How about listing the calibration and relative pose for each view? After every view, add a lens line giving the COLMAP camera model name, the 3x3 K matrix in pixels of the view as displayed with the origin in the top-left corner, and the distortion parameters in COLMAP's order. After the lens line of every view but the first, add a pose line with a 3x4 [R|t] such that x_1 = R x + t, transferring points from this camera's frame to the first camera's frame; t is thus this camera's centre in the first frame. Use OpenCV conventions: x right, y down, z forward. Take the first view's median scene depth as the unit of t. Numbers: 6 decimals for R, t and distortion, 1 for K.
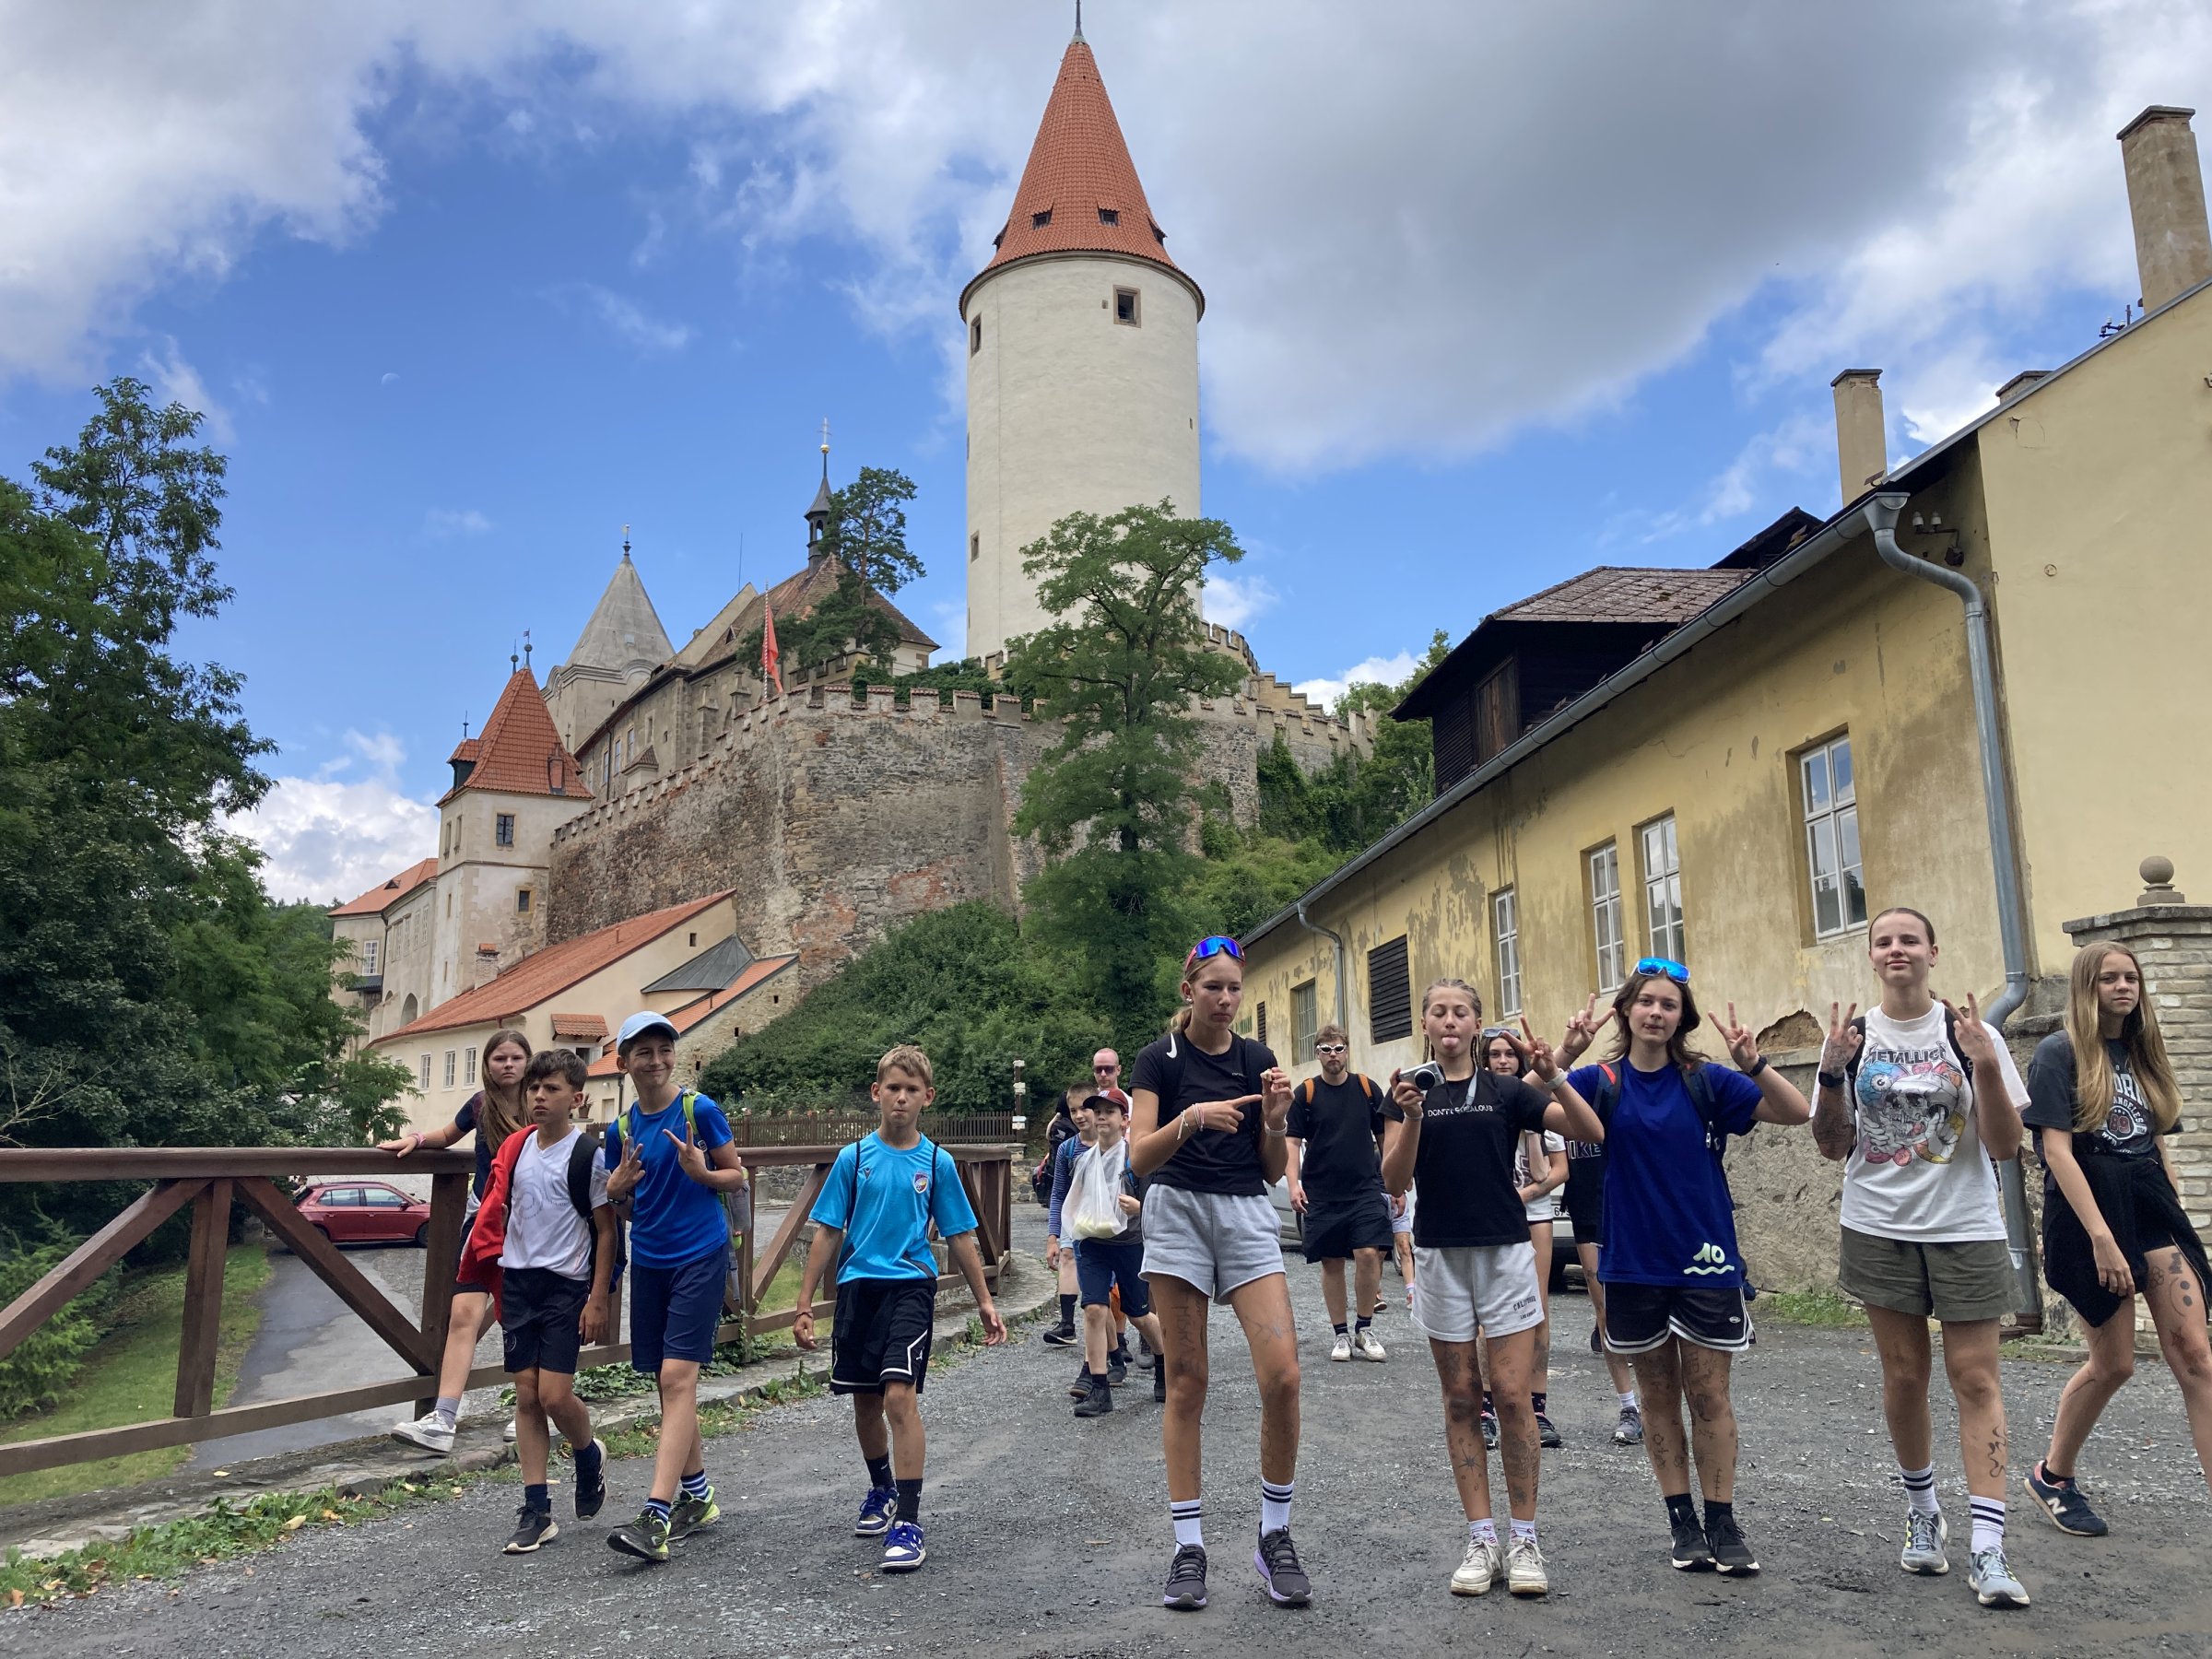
lens RADIAL K [[1803.3, 0, 1122.2], [0, 1803.3, 816.3], [0, 0, 1]] dist [0.032699, -0.011914]
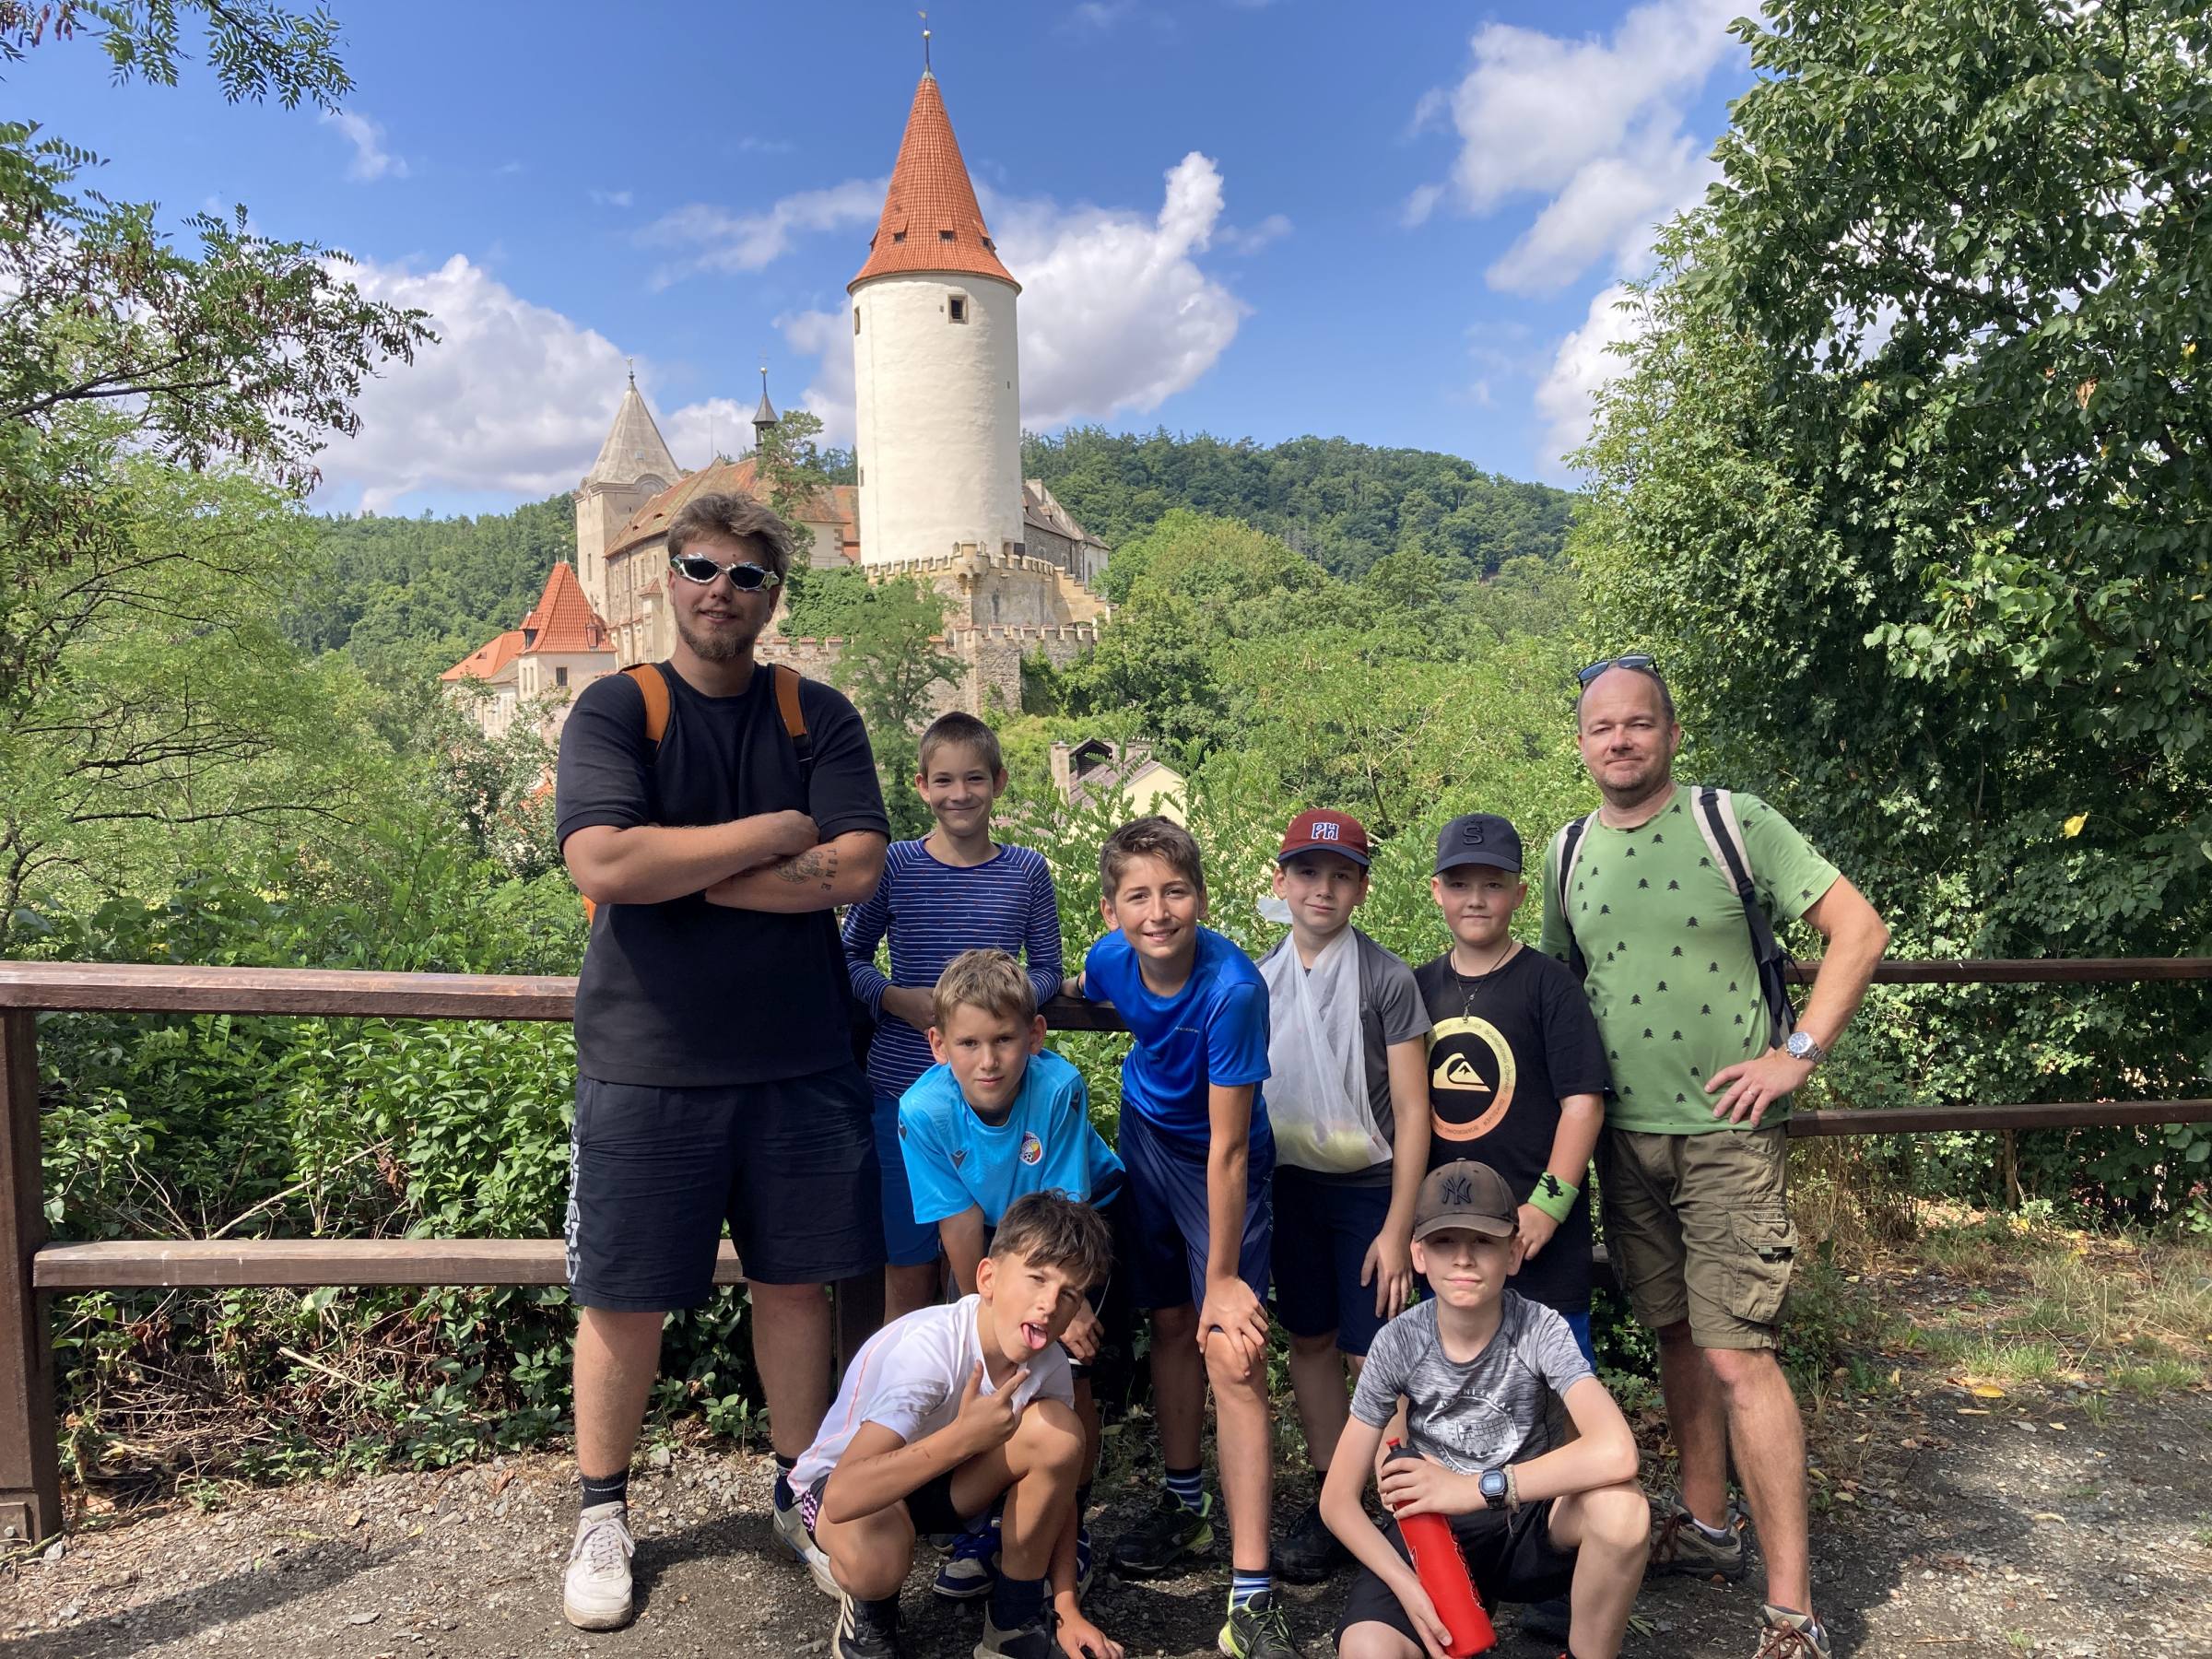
lens RADIAL K [[1803.3, 0, 1126.5], [0, 1803.3, 797.1], [0, 0, 1]] dist [0.032699, -0.011914]
pose [[0.999564, -0.005739, -0.028970, 0.212309], [0.012382, 0.972002, 0.234646, -0.291338], [0.026812, -0.234902, 0.971649, -0.583428]]
